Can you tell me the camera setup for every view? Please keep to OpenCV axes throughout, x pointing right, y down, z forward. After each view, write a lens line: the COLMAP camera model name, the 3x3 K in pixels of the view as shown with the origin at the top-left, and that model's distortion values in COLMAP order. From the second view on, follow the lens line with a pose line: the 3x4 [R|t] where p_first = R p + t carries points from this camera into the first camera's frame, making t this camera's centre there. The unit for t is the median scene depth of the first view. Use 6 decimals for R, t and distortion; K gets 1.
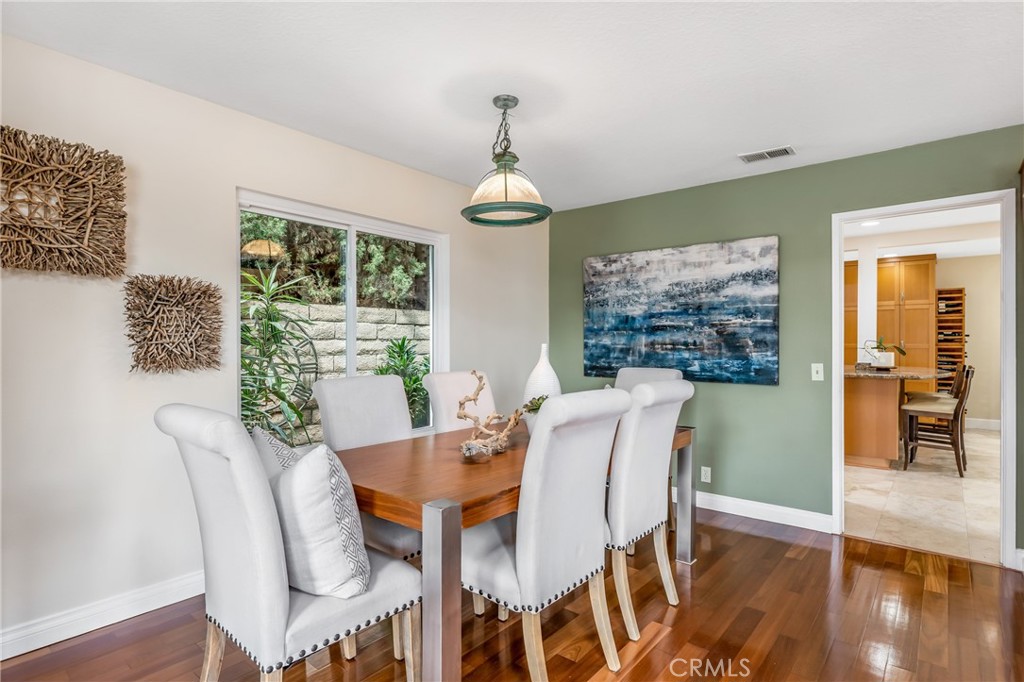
lens RADIAL K [[527.7, 0, 512.6], [0, 527.7, 340.1], [0, 0, 1]] dist [-0.000747, -0.000044]
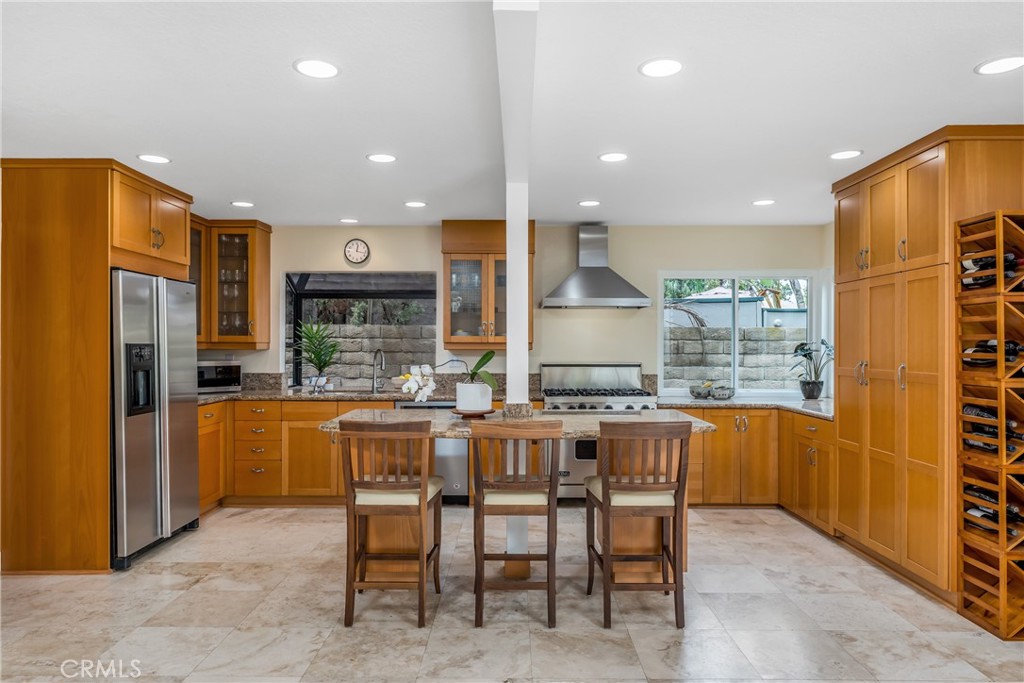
lens RADIAL K [[660.4, 0, 509.2], [0, 660.4, 341.4], [0, 0, 1]] dist [-0.001017, -0.000411]
pose [[0.630582, -0.002328, -0.776119, 1.232321], [-0.004303, 0.999970, -0.006495, -0.012718], [0.776110, 0.007435, 0.630553, 0.609962]]
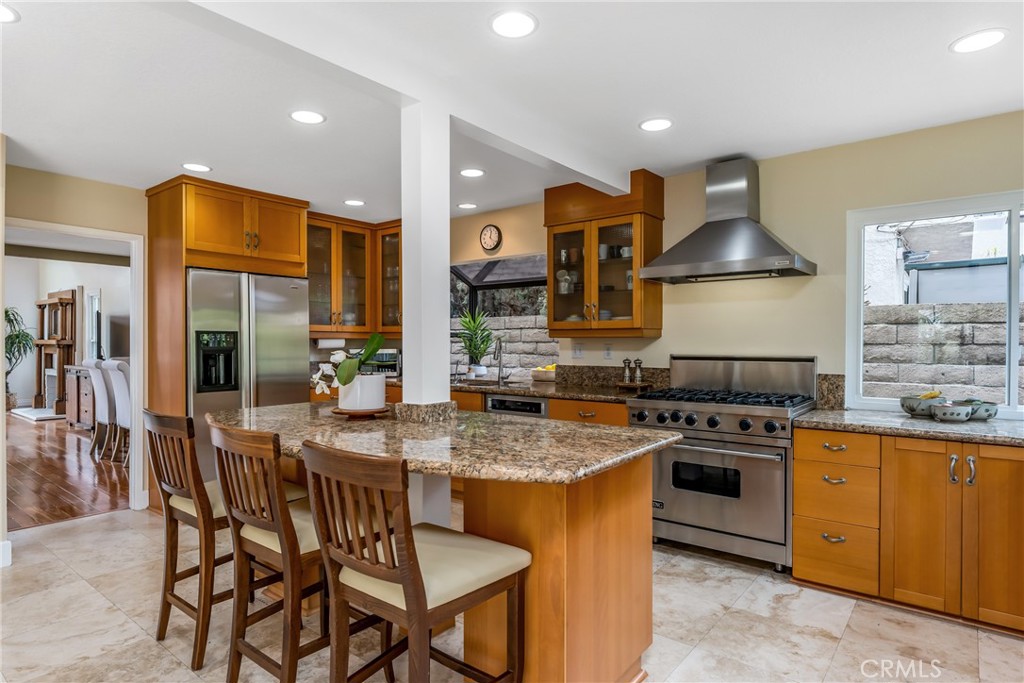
lens RADIAL K [[569.0, 0, 507.8], [0, 569.0, 347.4], [0, 0, 1]] dist [0.001215, -0.001772]
pose [[0.008304, 0.009784, -0.999918, 1.144054], [-0.002435, 0.999949, 0.009764, -0.000835], [0.999963, 0.002354, 0.008327, 1.108955]]
